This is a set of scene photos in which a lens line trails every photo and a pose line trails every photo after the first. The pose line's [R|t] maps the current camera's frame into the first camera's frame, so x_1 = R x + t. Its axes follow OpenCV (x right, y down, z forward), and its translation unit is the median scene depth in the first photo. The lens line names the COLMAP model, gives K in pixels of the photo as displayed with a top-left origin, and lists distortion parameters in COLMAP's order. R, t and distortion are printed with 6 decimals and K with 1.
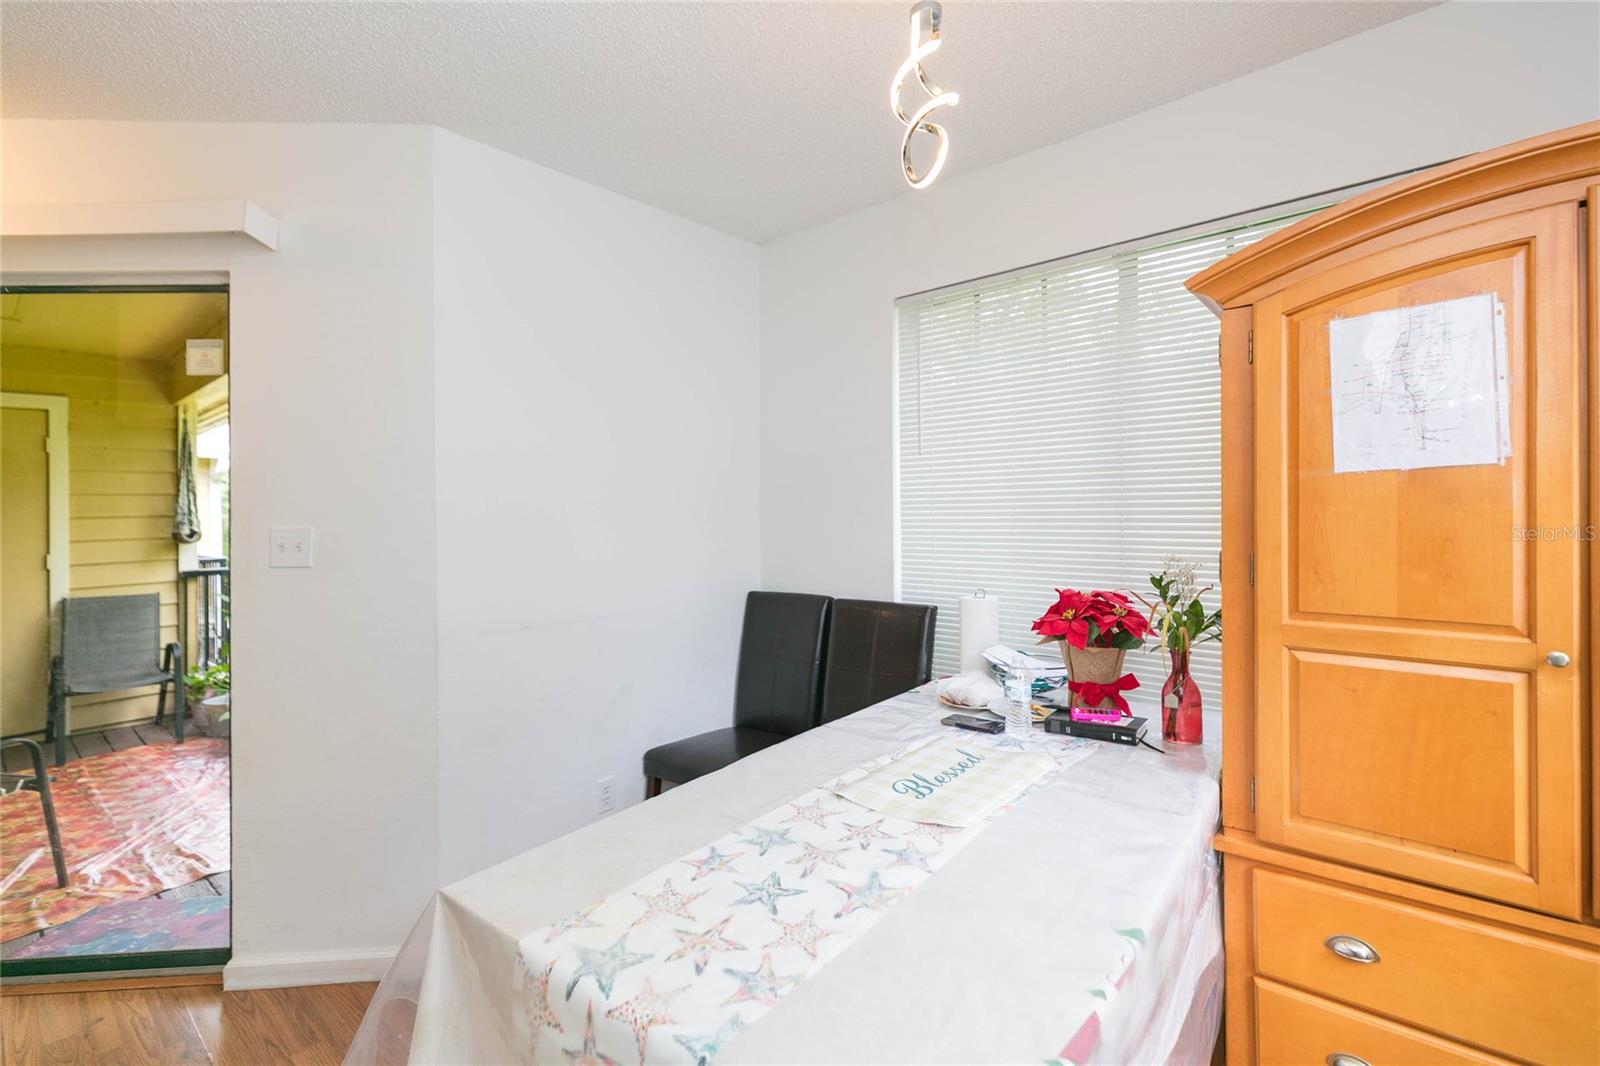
lens RADIAL K [[731.5, 0, 803.7], [0, 731.5, 499.3], [0, 0, 1]] dist [0.004390, -0.000564]
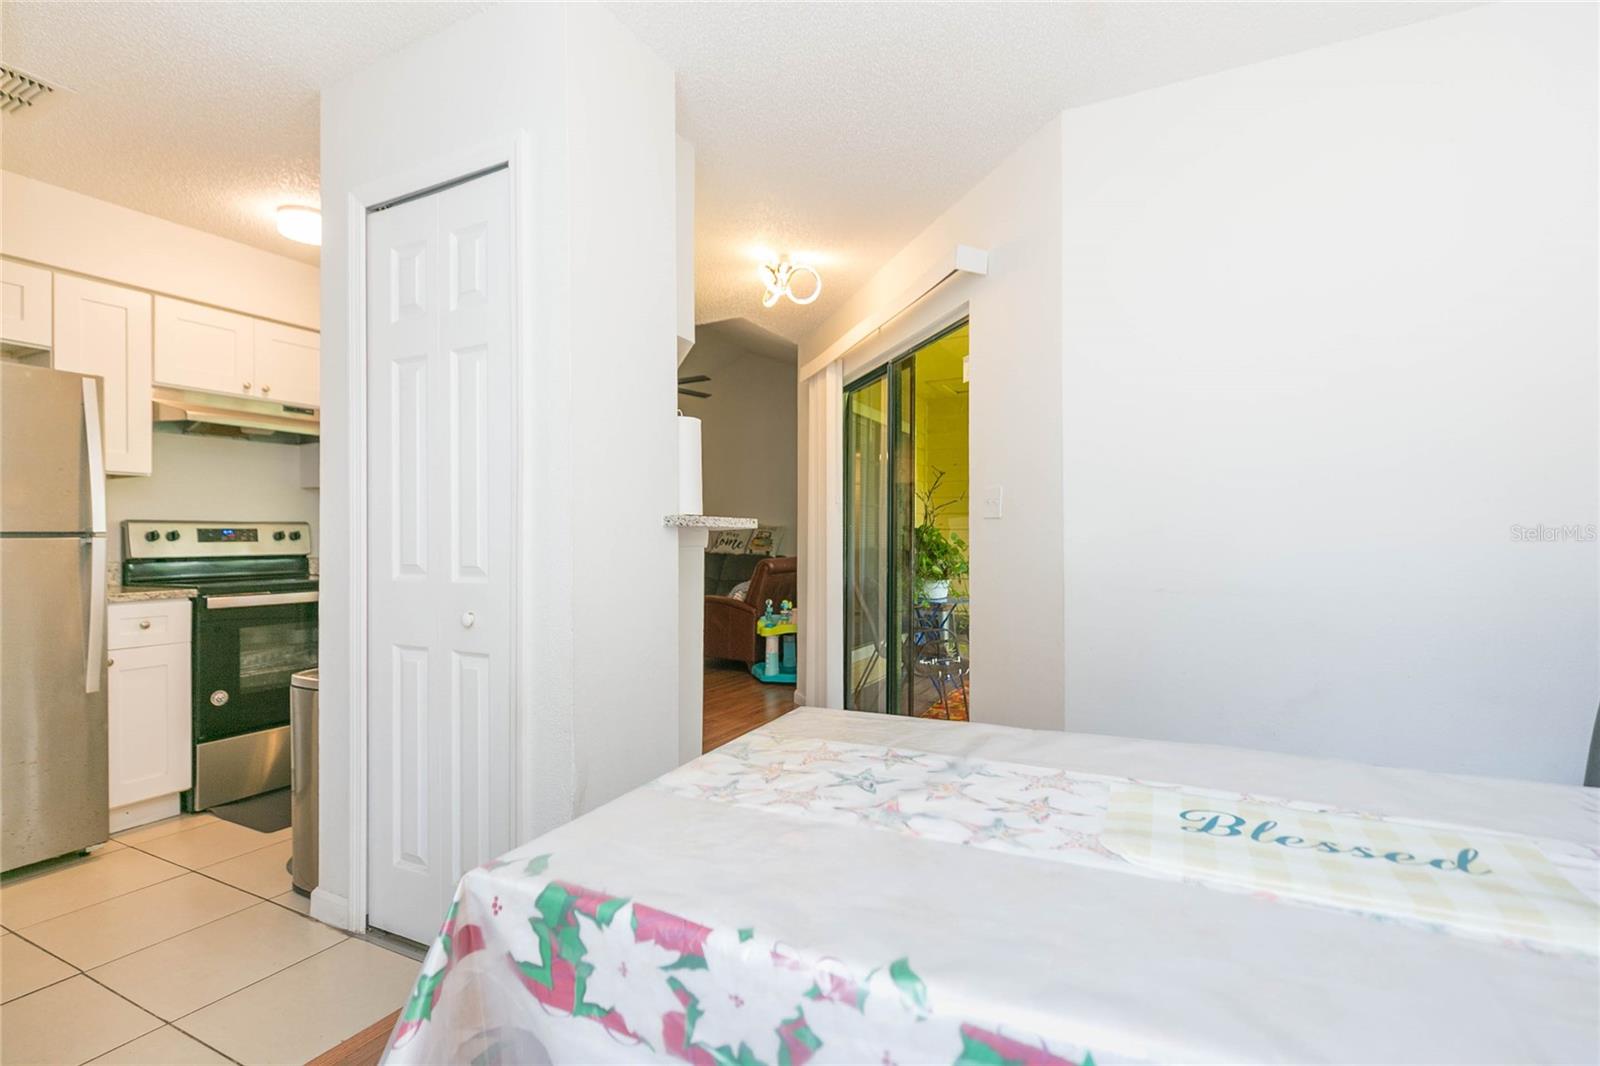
lens RADIAL K [[731.5, 0, 774.8], [0, 731.5, 535.1], [0, 0, 1]] dist [0.004390, -0.000564]
pose [[0.228494, 0.020076, -0.973338, 0.506191], [0.004131, 0.999758, 0.021590, 0.099877], [0.973536, -0.008954, 0.228356, 0.371085]]
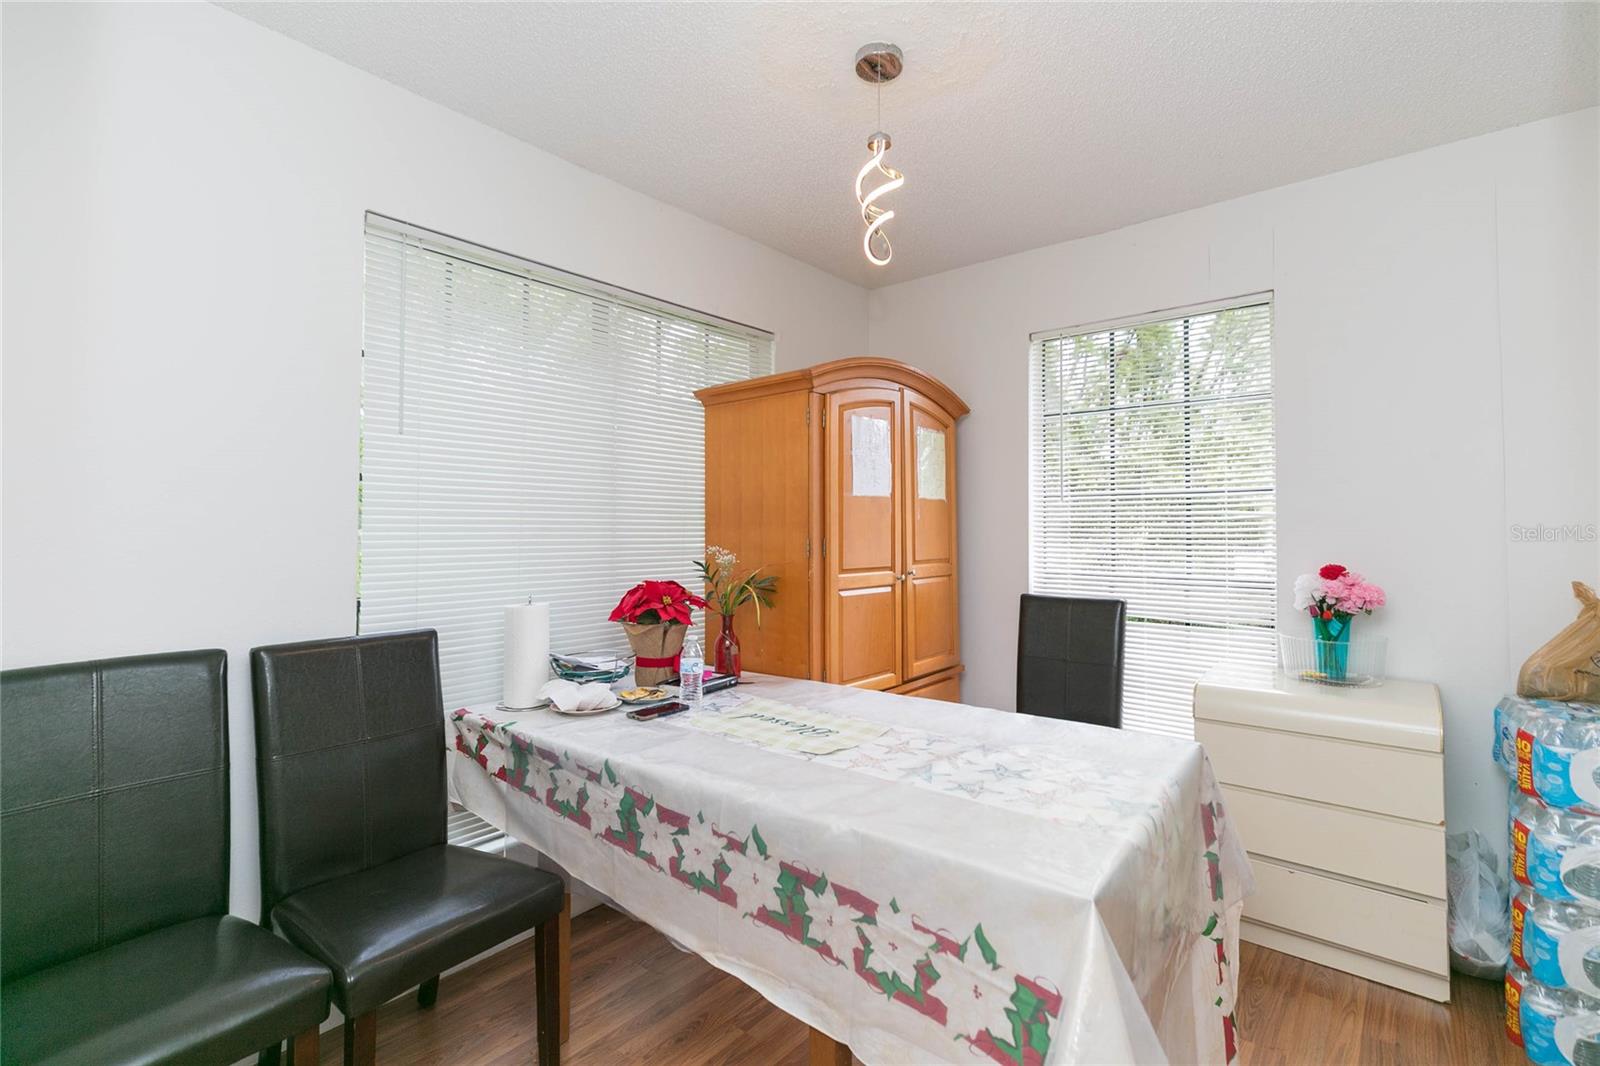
lens RADIAL K [[731.5, 0, 796.3], [0, 731.5, 533.7], [0, 0, 1]] dist [0.004390, -0.000564]
pose [[-0.028996, 0.017403, 0.999428, -0.798062], [-0.009075, 0.999803, -0.017672, 0.066941], [-0.999538, -0.009582, -0.028833, 0.809569]]
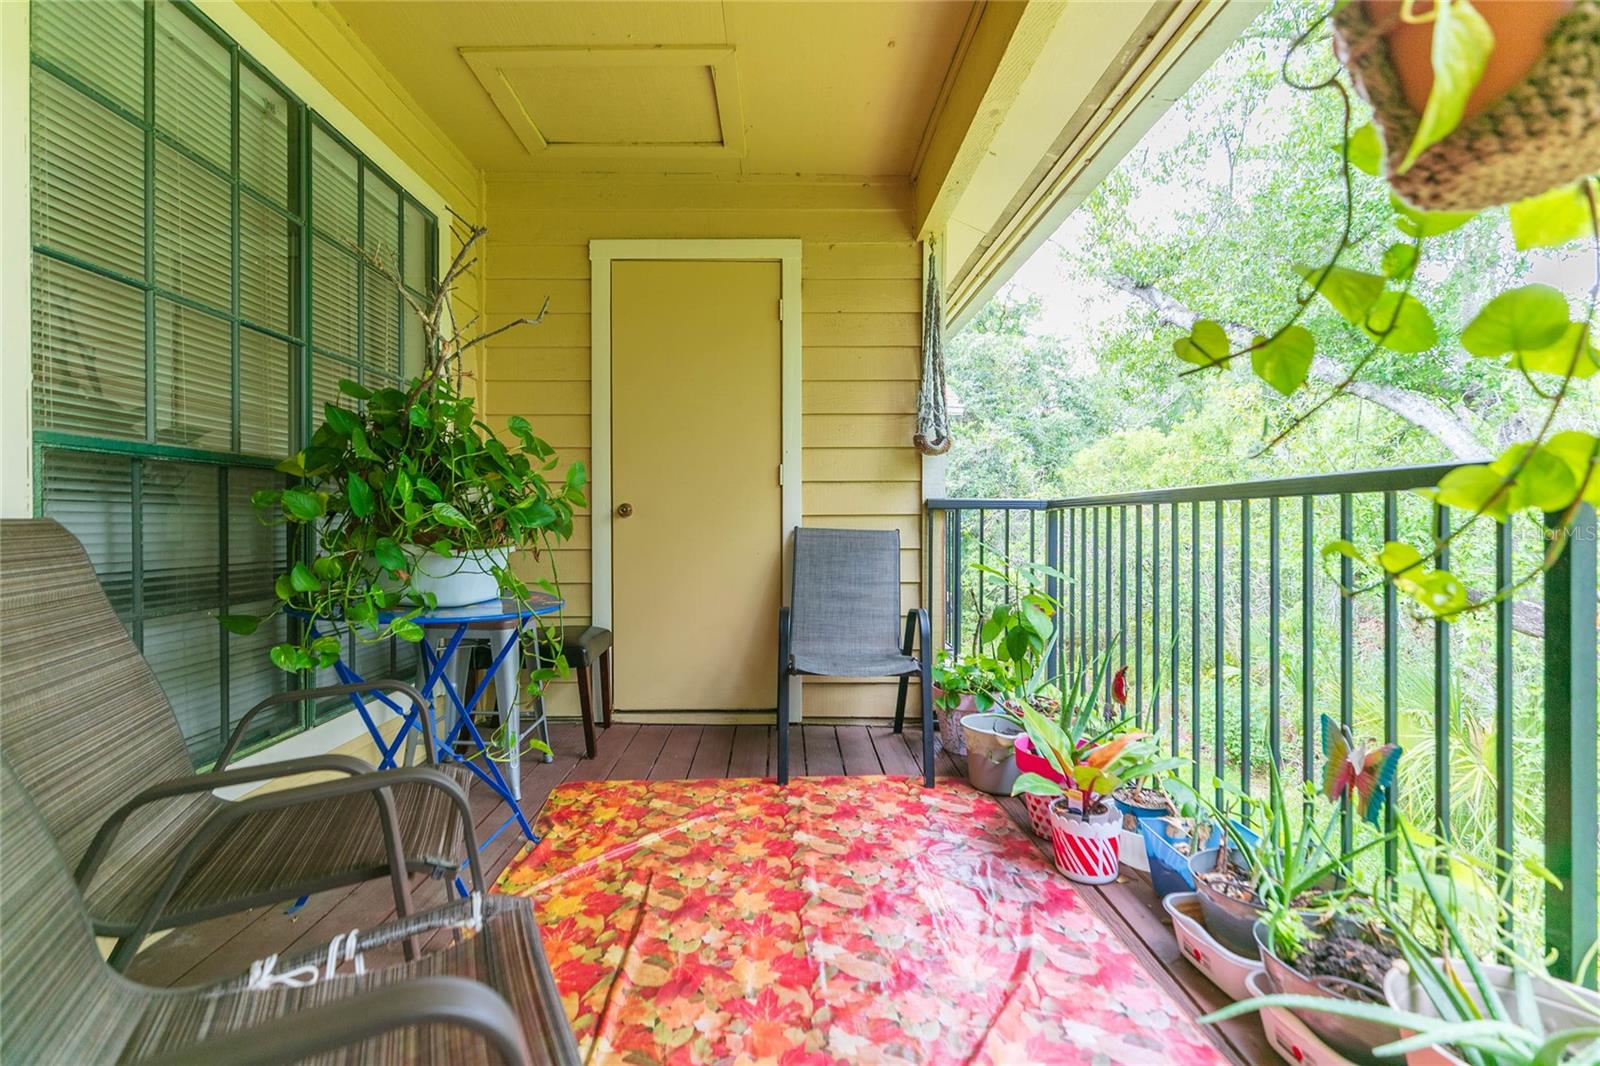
lens RADIAL K [[731.5, 0, 797.4], [0, 731.5, 520.9], [0, 0, 1]] dist [0.004390, -0.000564]
pose [[0.668620, 0.020046, -0.743334, -1.310966], [-0.002287, 0.999687, 0.024901, 0.297701], [0.743601, -0.014949, 0.668457, 1.434545]]
